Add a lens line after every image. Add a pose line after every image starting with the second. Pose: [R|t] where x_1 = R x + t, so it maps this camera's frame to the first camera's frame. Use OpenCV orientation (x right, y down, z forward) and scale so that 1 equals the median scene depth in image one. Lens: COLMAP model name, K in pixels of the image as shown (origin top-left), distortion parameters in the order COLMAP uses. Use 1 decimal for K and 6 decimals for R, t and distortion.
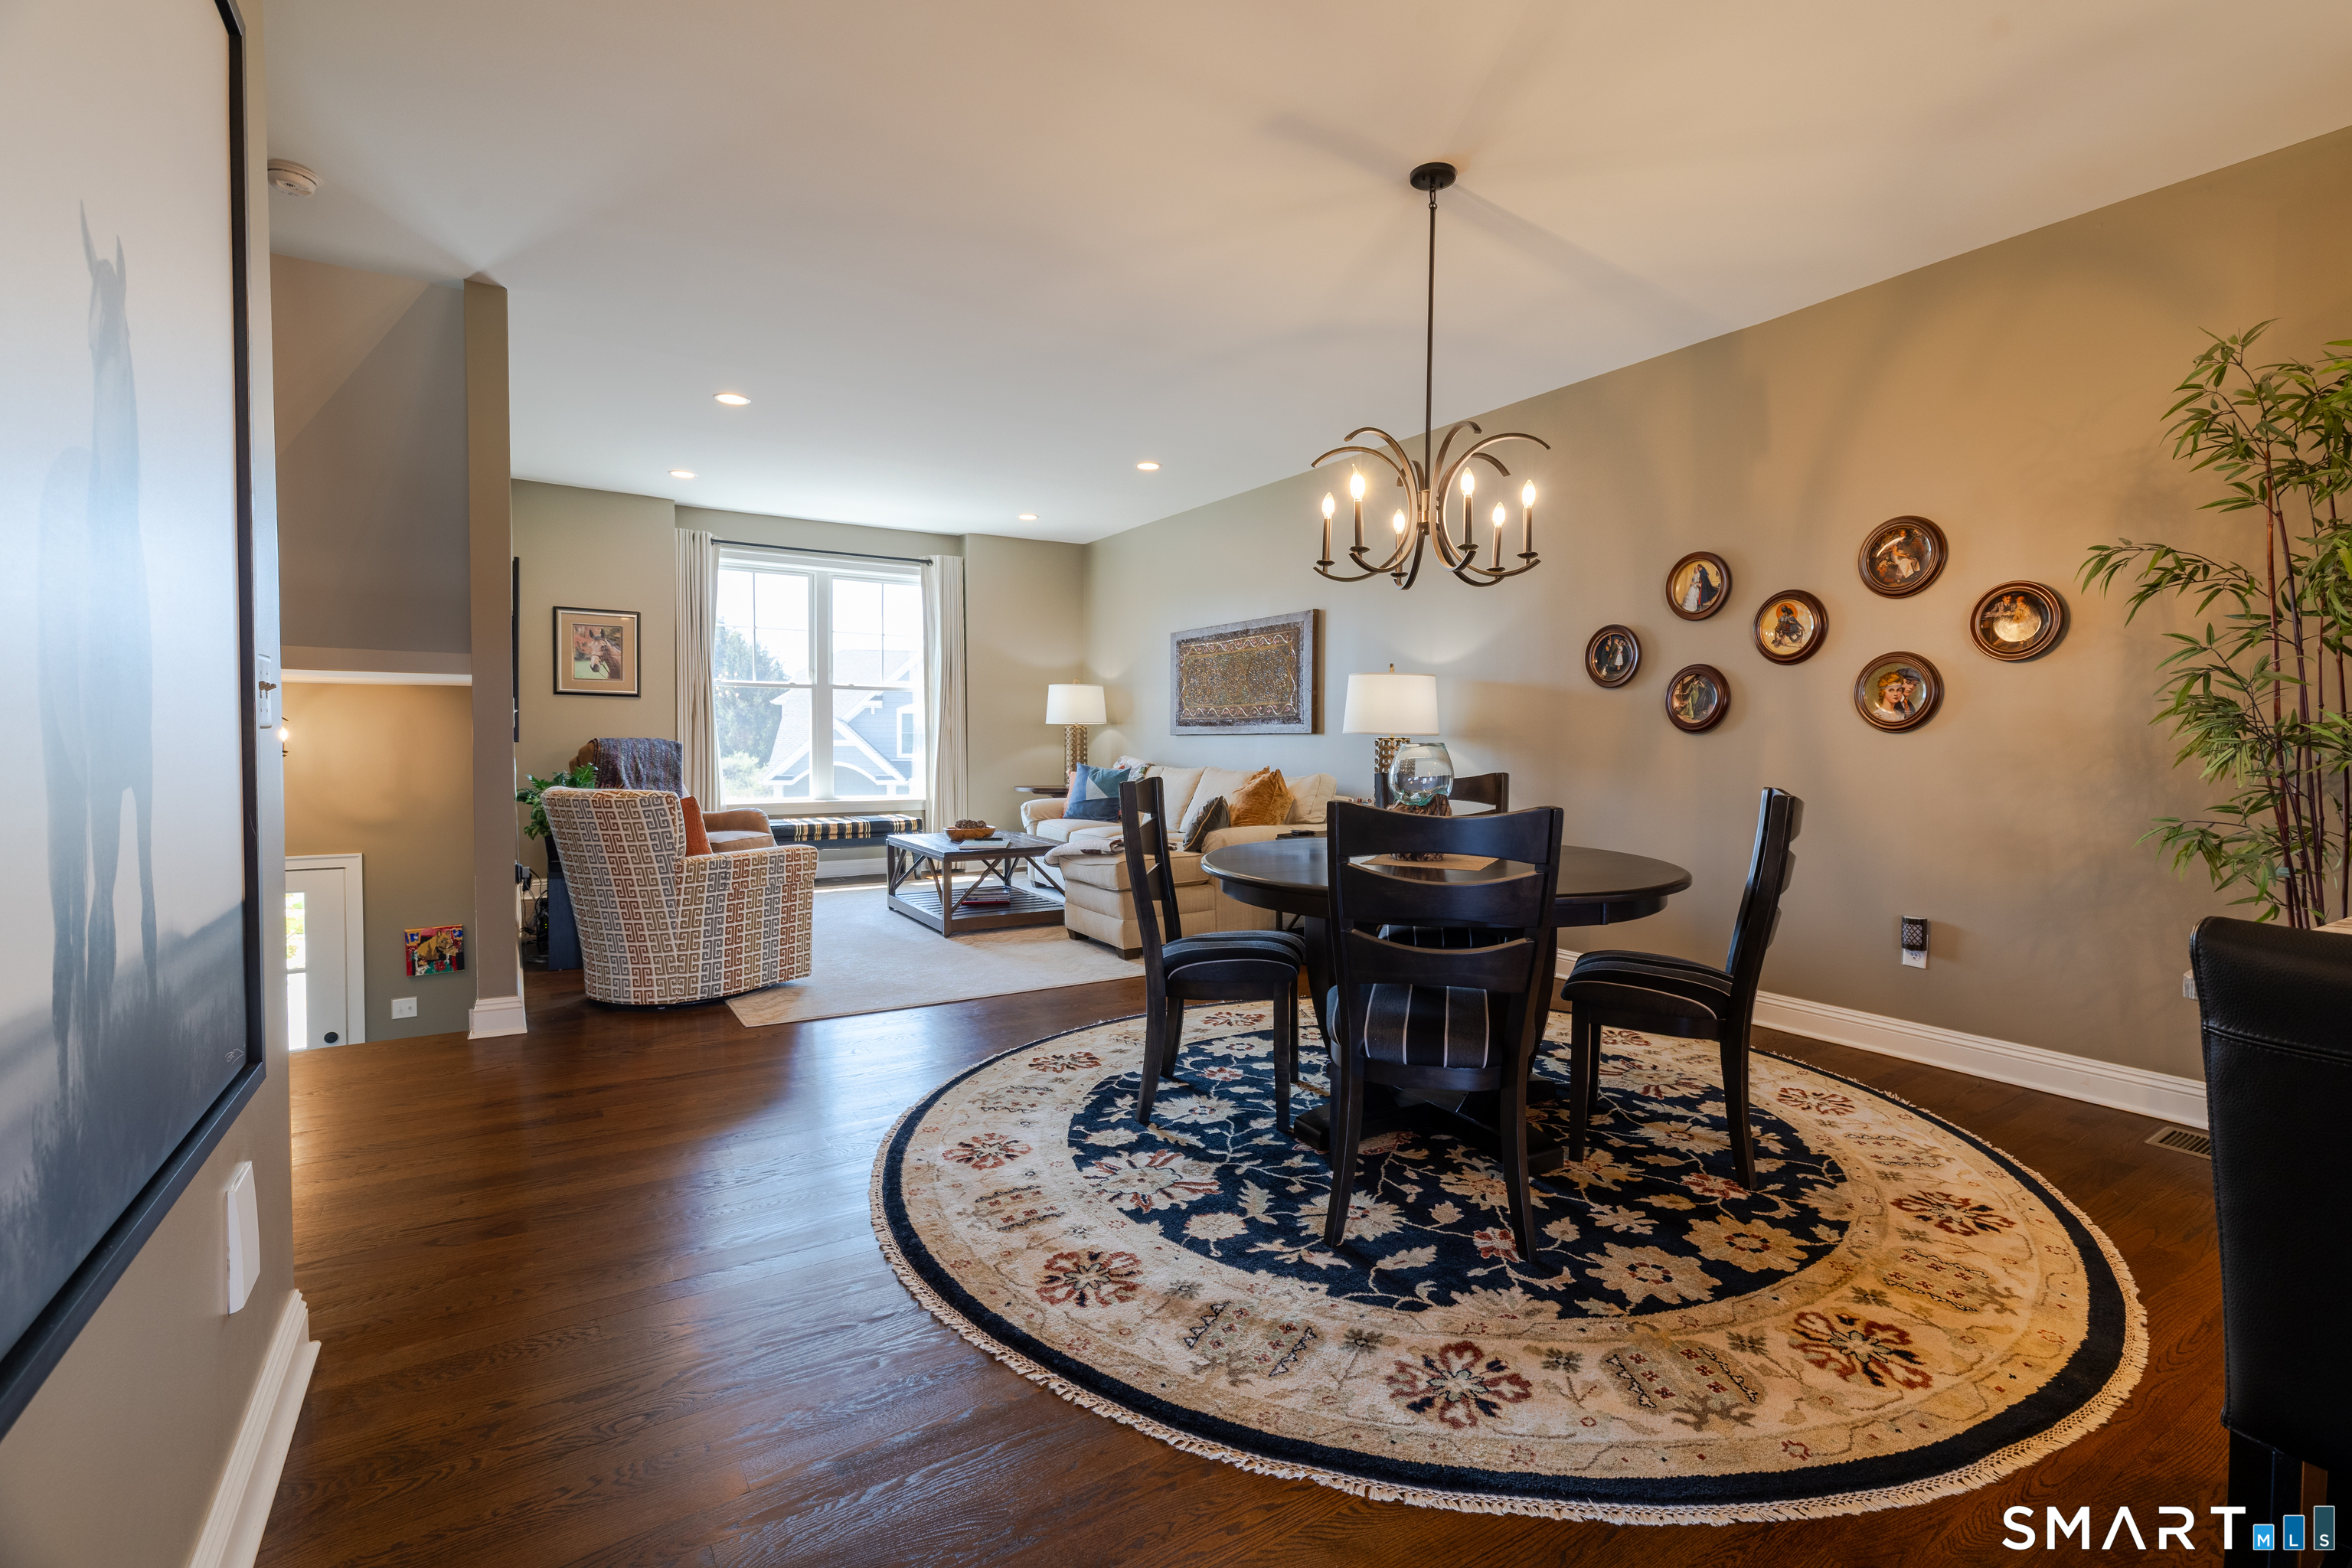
lens RADIAL K [[1055.5, 0, 1197.5], [0, 1055.5, 769.3], [0, 0, 1]] dist [0.008631, -0.000633]
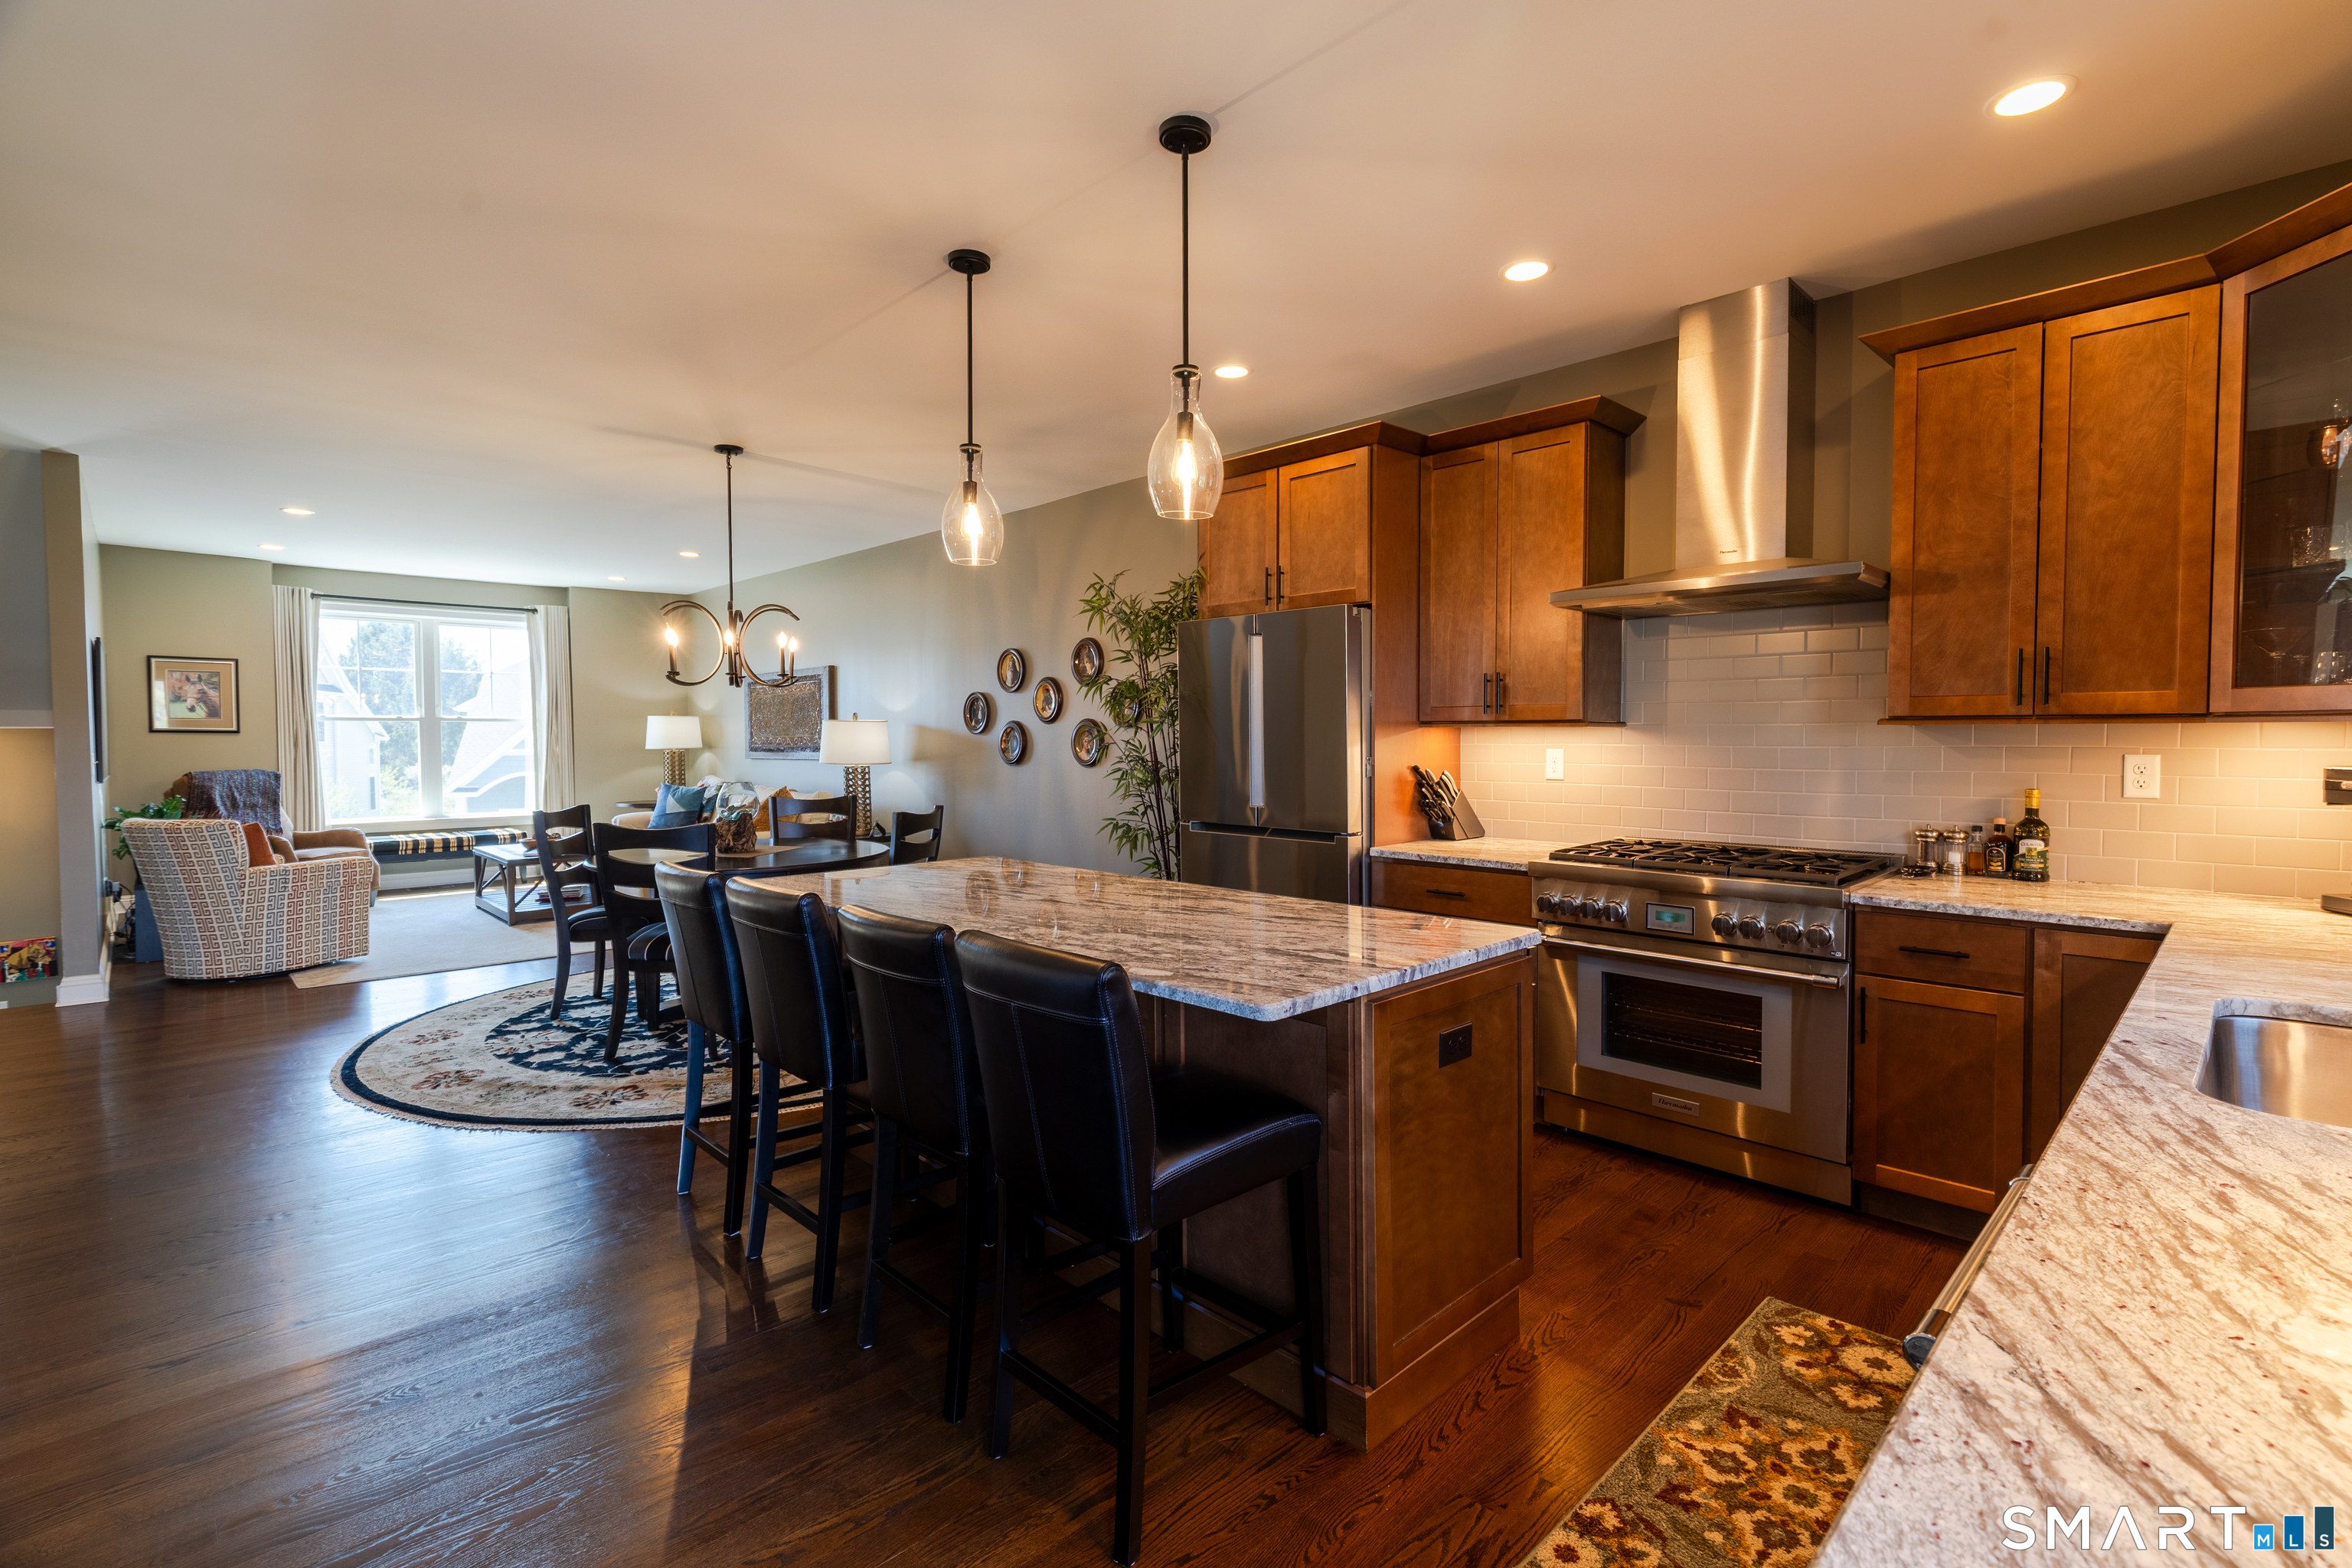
lens RADIAL K [[1055.5, 0, 1182.0], [0, 1055.5, 771.9], [0, 0, 1]] dist [0.008631, -0.000633]
pose [[0.979214, -0.015033, 0.202273, 0.393983], [0.014245, 0.999884, 0.005353, -0.029226], [-0.202330, -0.002360, 0.979315, -0.547194]]
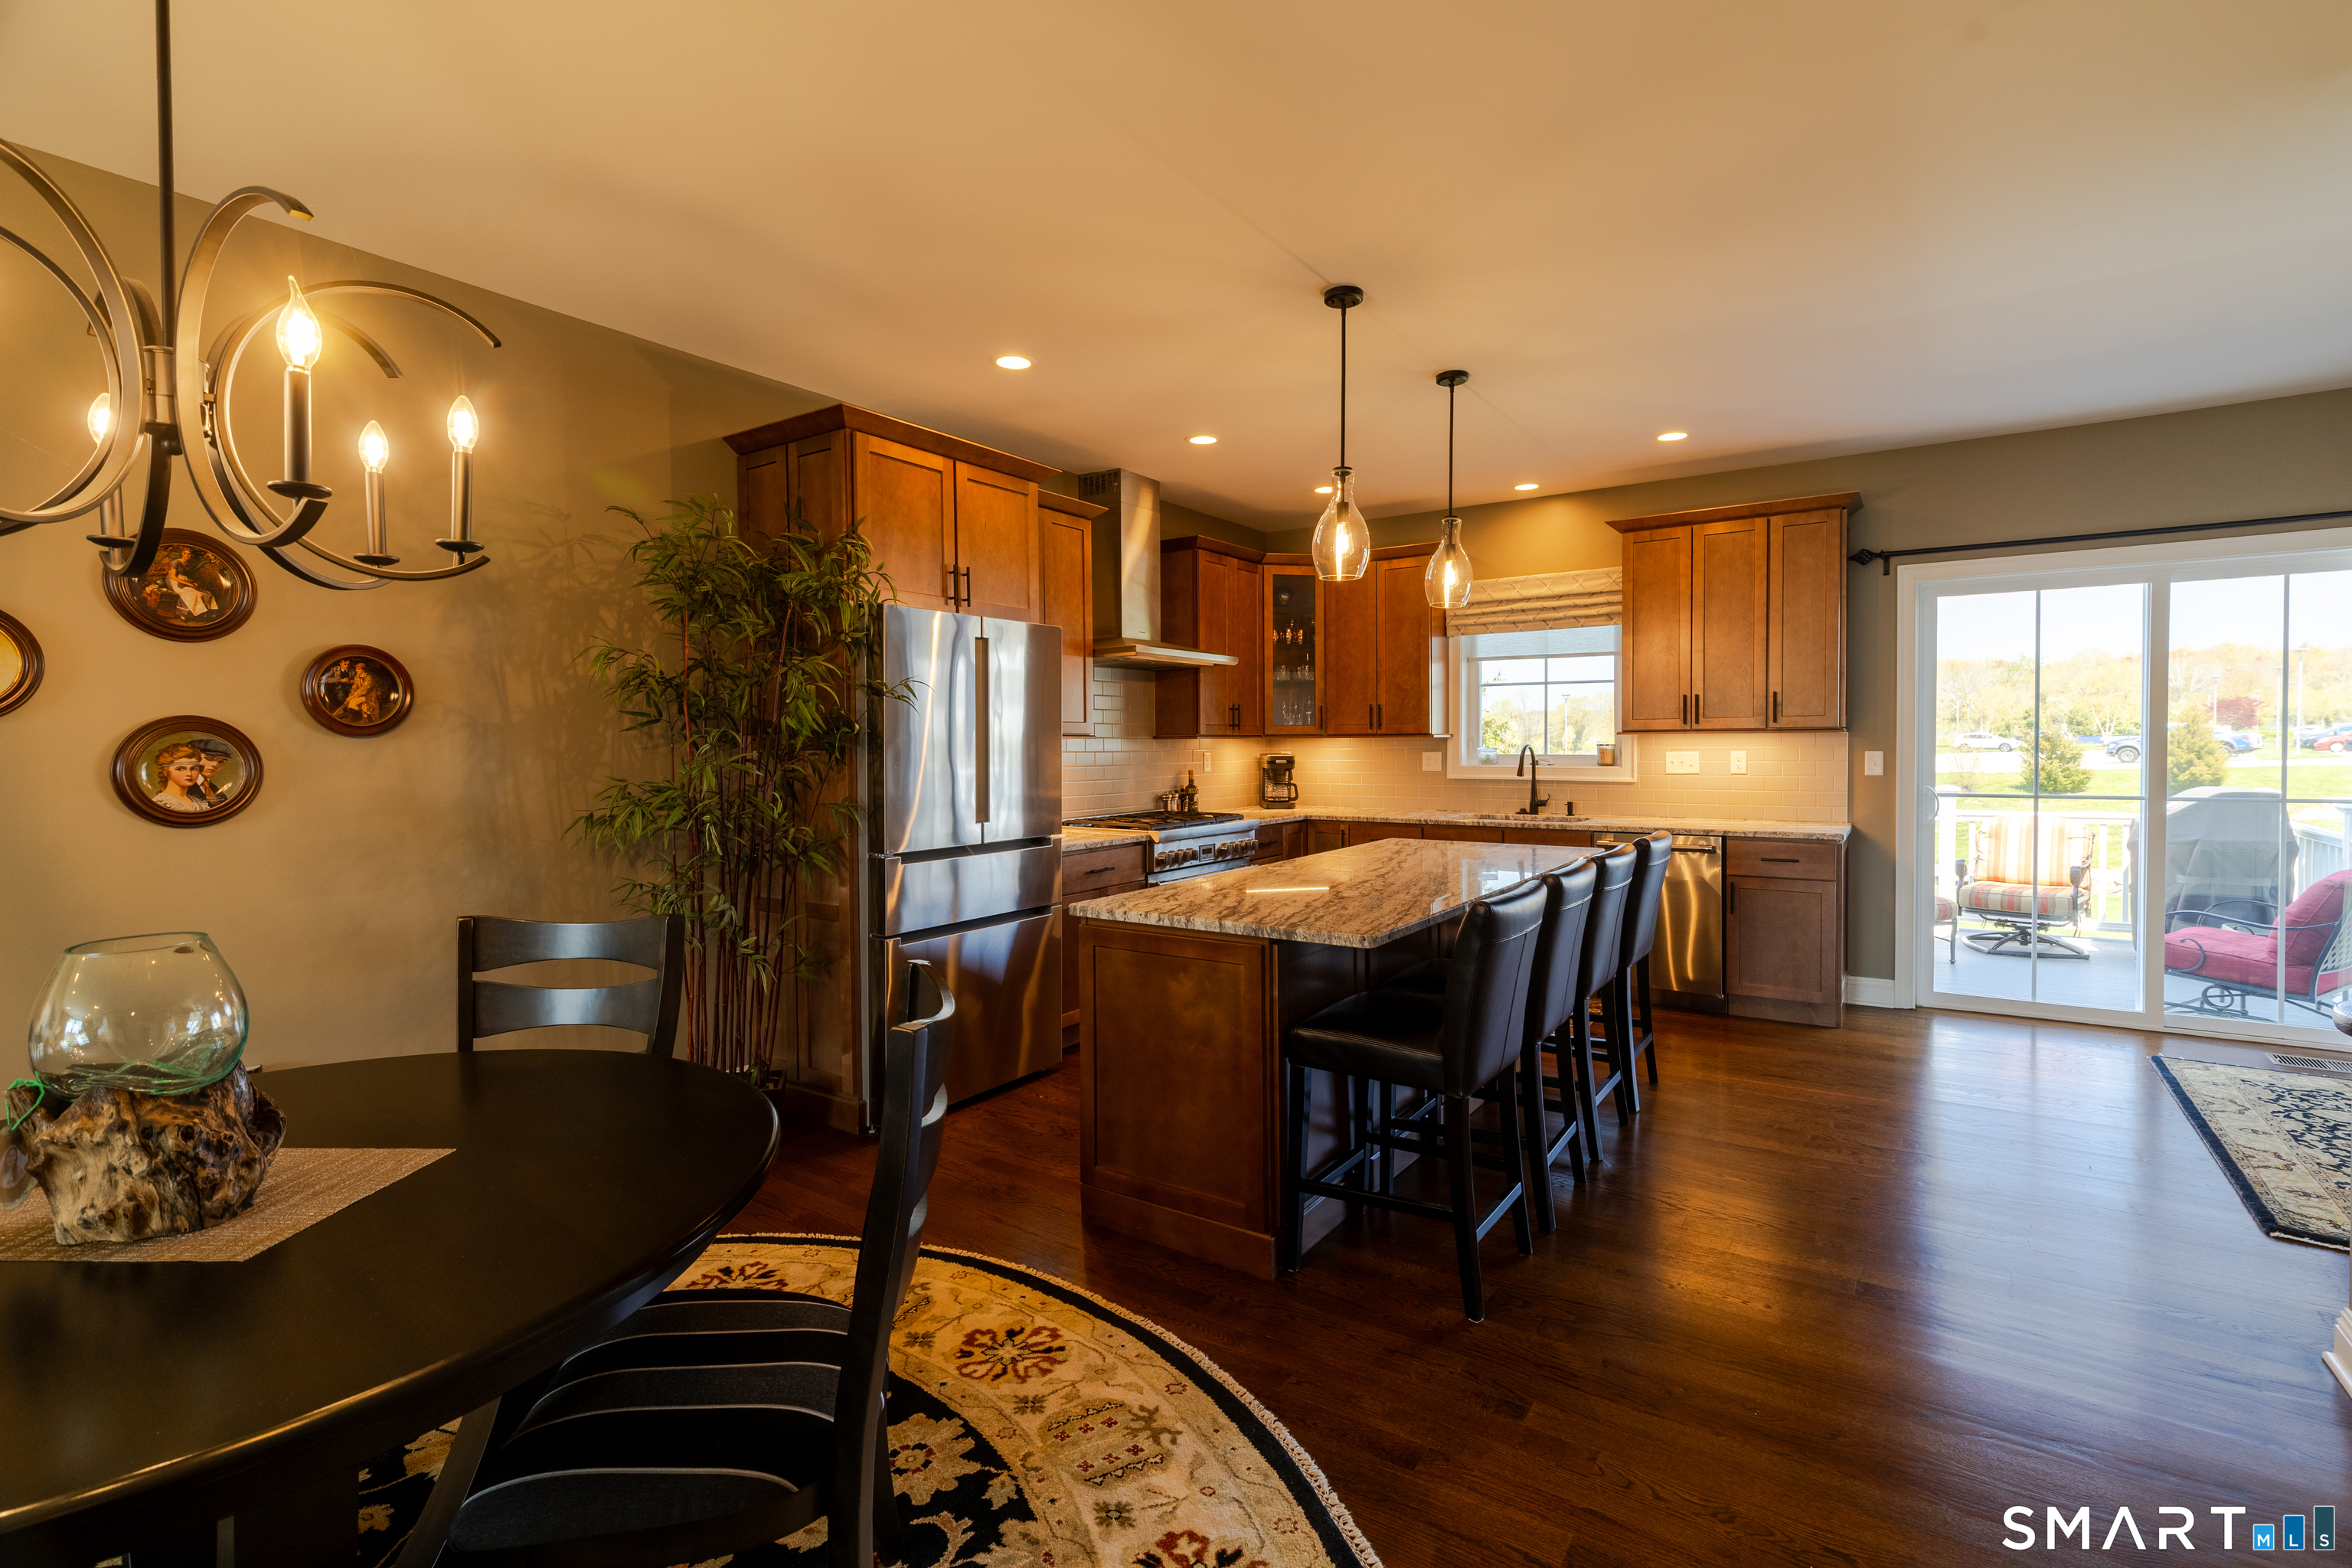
lens RADIAL K [[1055.5, 0, 1211.5], [0, 1055.5, 769.2], [0, 0, 1]] dist [0.008631, -0.000633]
pose [[-0.400463, -0.023356, 0.916015, -0.238127], [0.038782, 0.998347, 0.042409, -0.065298], [-0.915492, 0.052508, -0.398896, 0.545409]]
